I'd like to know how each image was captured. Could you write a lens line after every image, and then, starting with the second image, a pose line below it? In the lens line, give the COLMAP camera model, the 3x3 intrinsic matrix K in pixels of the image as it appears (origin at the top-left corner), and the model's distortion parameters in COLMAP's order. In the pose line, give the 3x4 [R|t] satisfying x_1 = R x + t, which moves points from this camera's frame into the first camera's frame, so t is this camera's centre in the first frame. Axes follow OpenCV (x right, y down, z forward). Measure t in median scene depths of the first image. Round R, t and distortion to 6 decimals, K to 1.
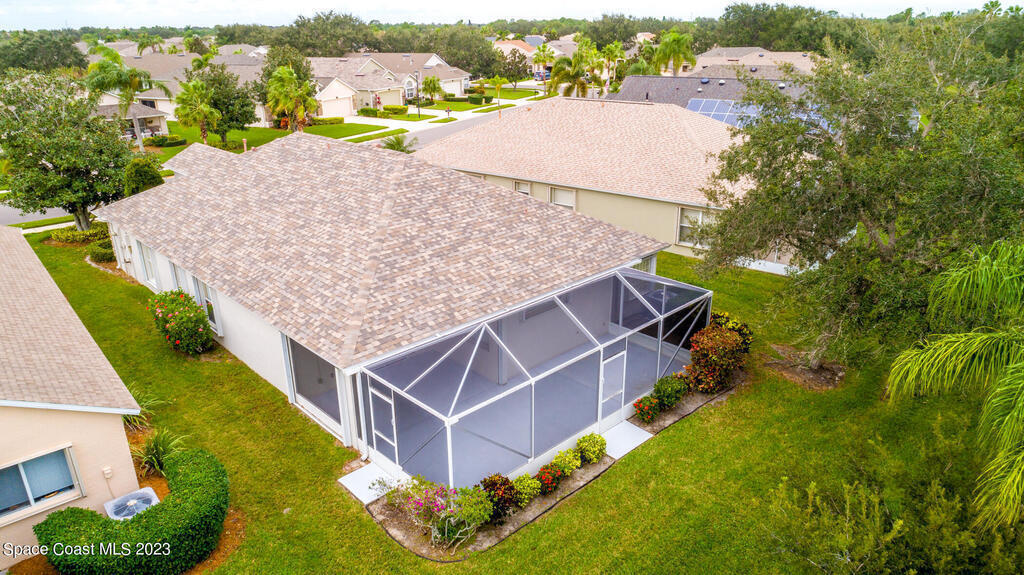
lens RADIAL K [[680.9, 0, 513.4], [0, 680.9, 289.1], [0, 0, 1]] dist [-0.013163, 0.005909]
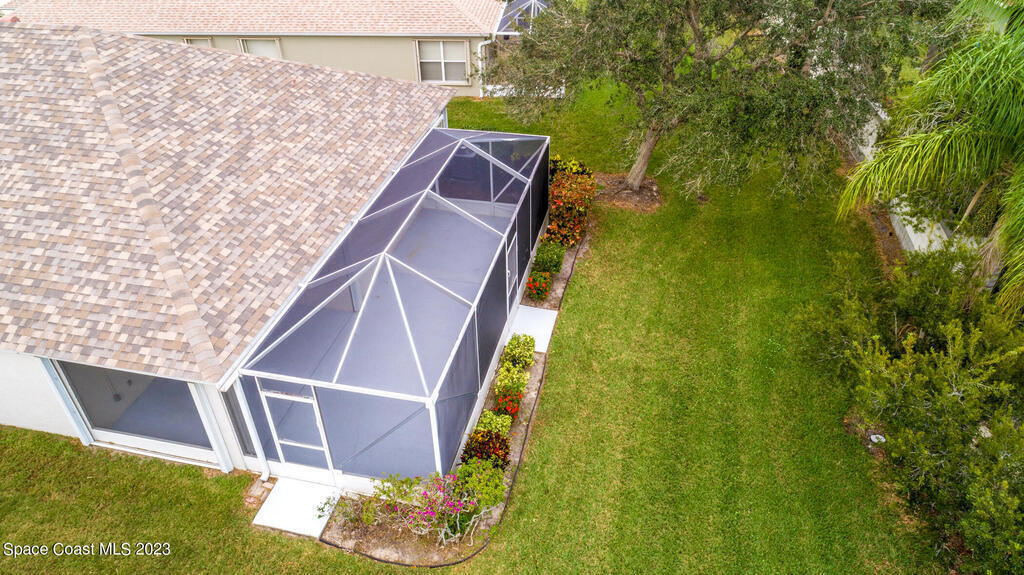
lens RADIAL K [[680.9, 0, 510.3], [0, 680.9, 287.6], [0, 0, 1]] dist [-0.013163, 0.005909]
pose [[0.835279, -0.321496, 0.446037, -0.226455], [0.202587, 0.934115, 0.293916, -0.088833], [-0.511143, -0.155141, 0.845378, 0.246284]]
